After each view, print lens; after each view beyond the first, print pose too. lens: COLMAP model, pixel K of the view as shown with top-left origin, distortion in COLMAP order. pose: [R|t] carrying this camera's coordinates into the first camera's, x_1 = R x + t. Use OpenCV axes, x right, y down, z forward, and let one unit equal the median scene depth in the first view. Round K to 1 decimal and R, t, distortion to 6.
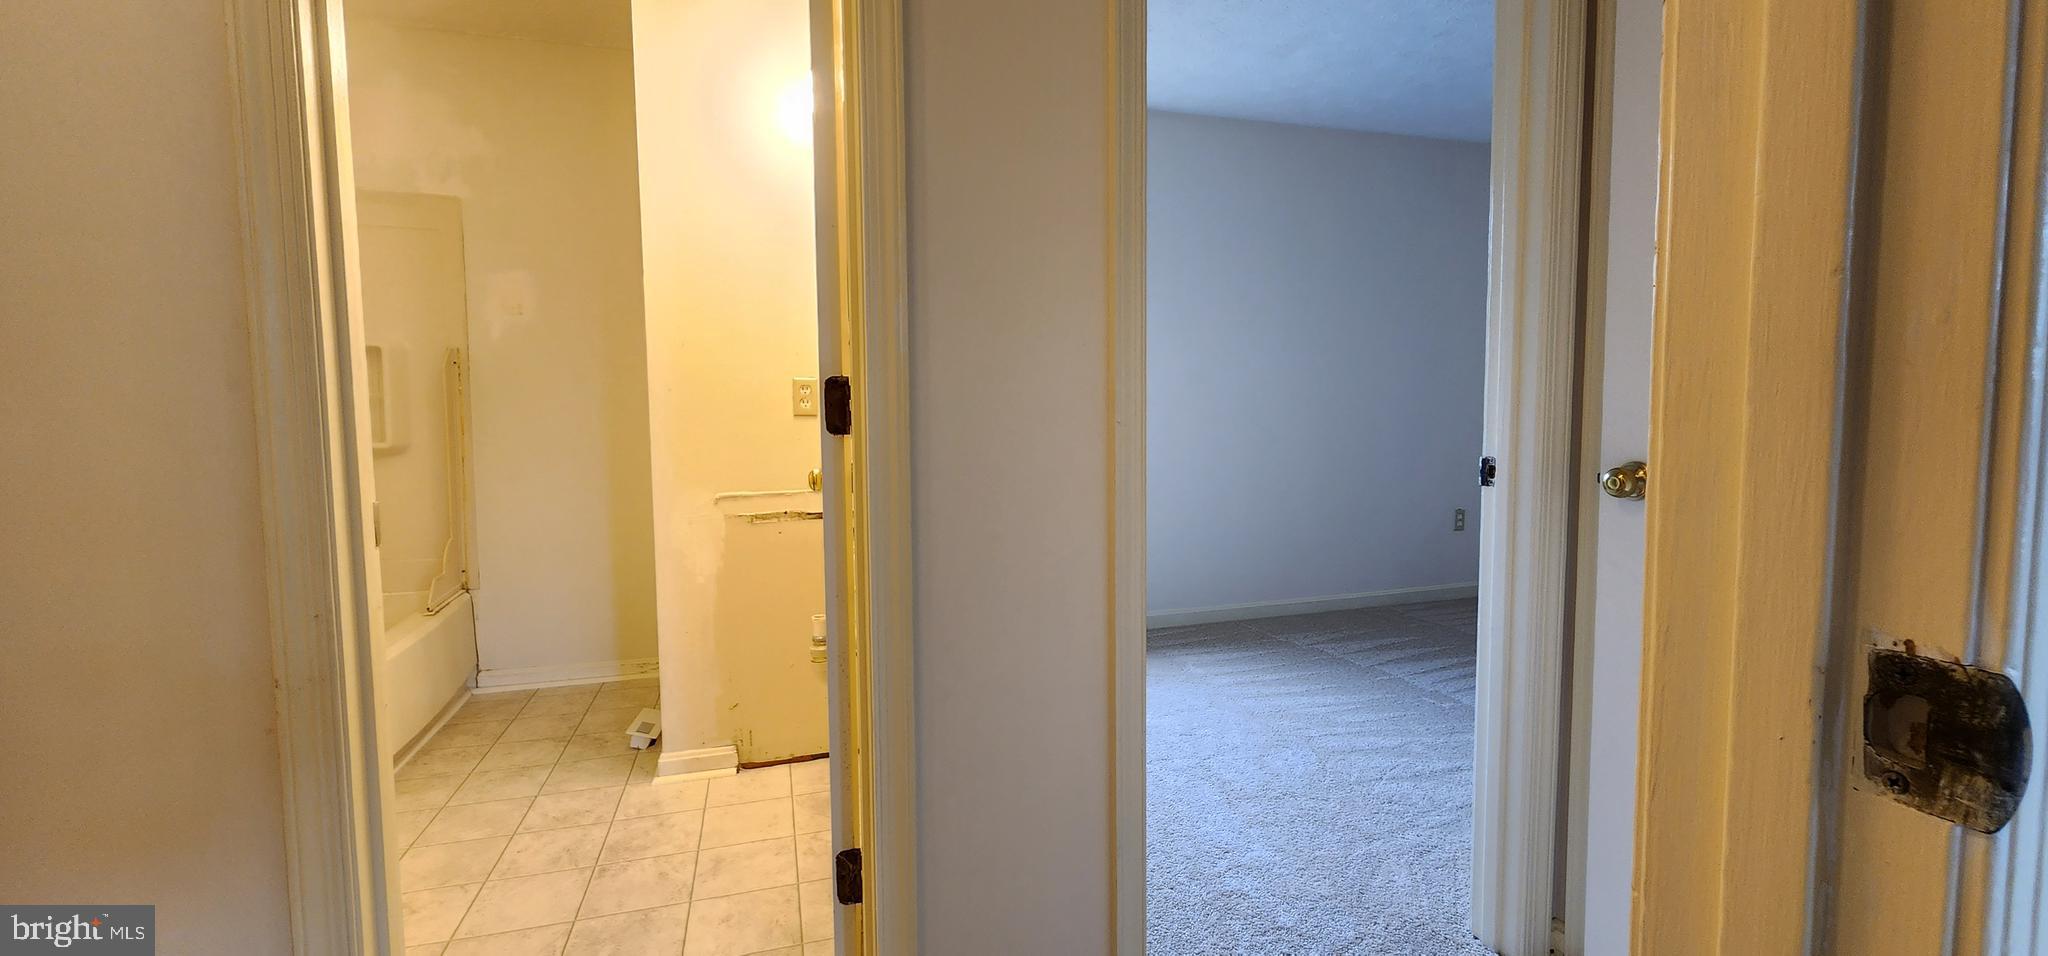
lens RADIAL K [[837.0, 0, 1019.5], [0, 837.0, 474.1], [0, 0, 1]] dist [0.006492, -0.006088]
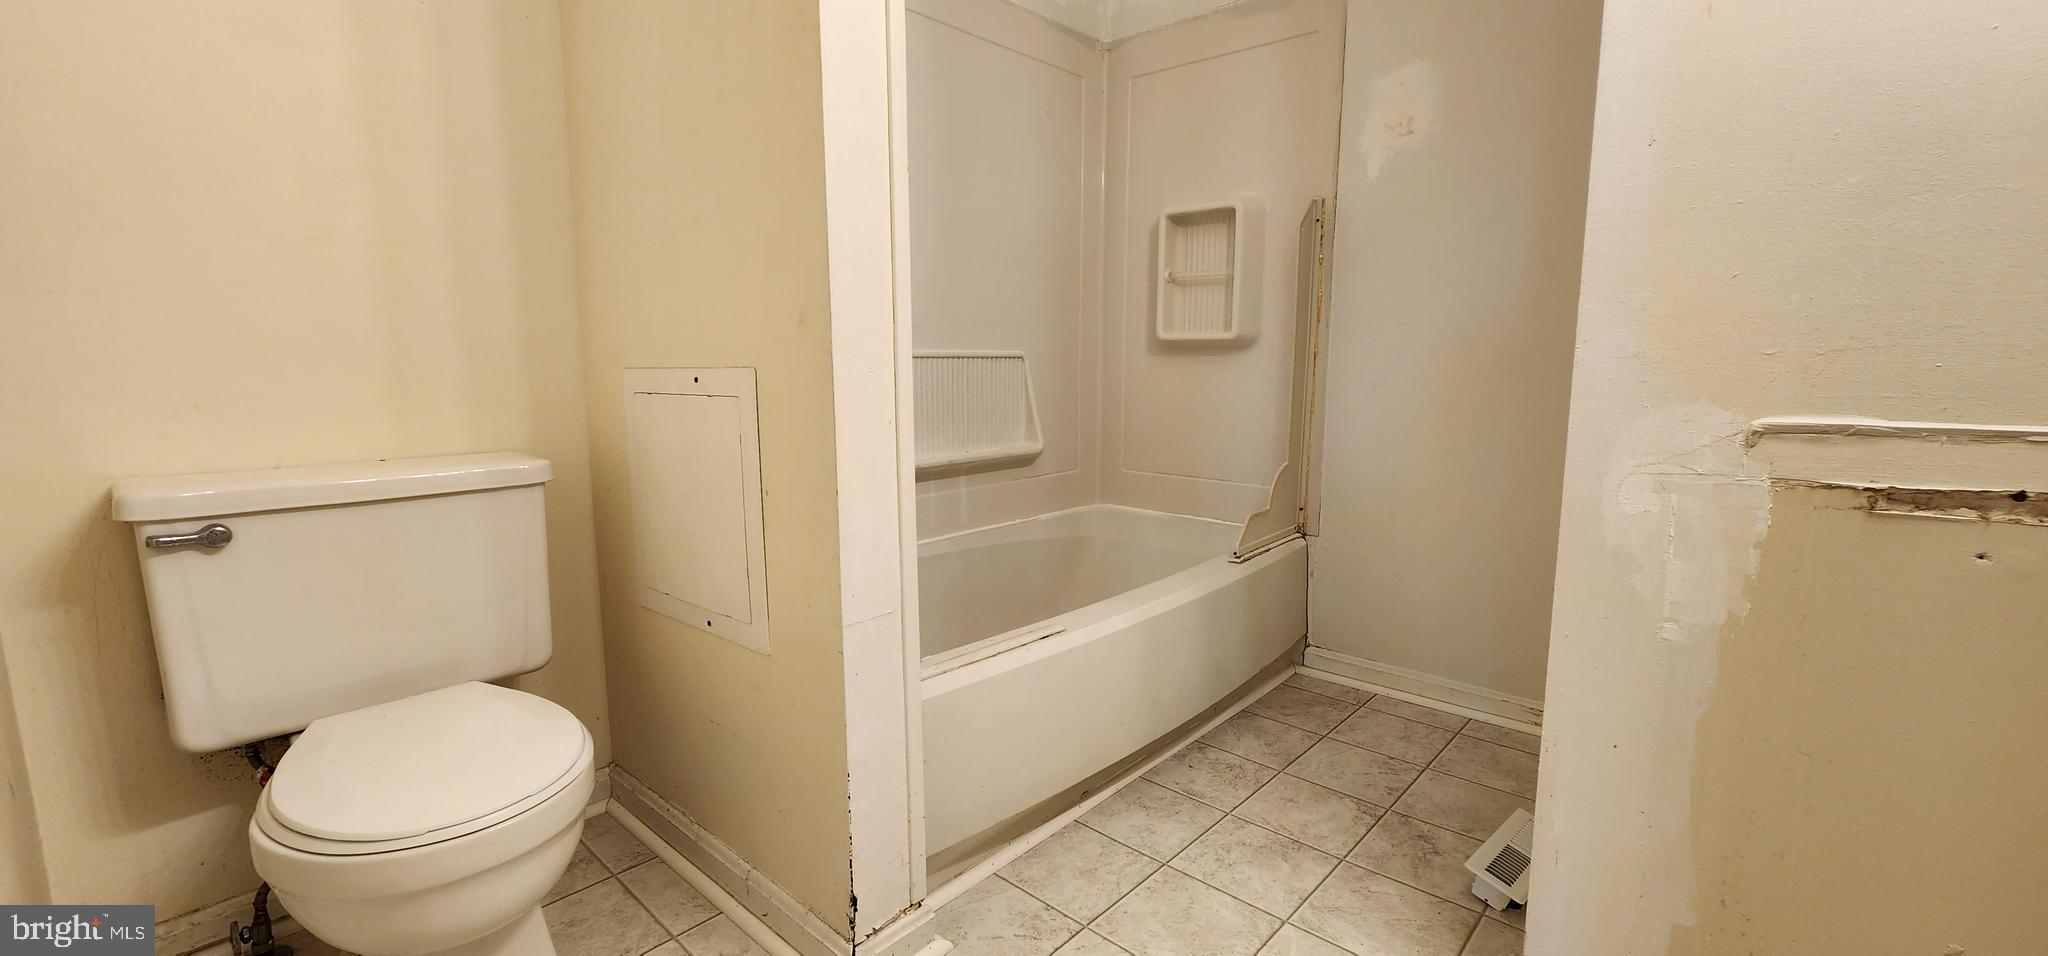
lens RADIAL K [[837.0, 0, 1019.5], [0, 837.0, 474.1], [0, 0, 1]] dist [0.006492, -0.006088]
pose [[0.501338, 0.122679, -0.856511, -0.183841], [-0.059680, 0.992443, 0.107216, 0.024779], [0.863191, -0.002635, 0.504871, 0.480061]]
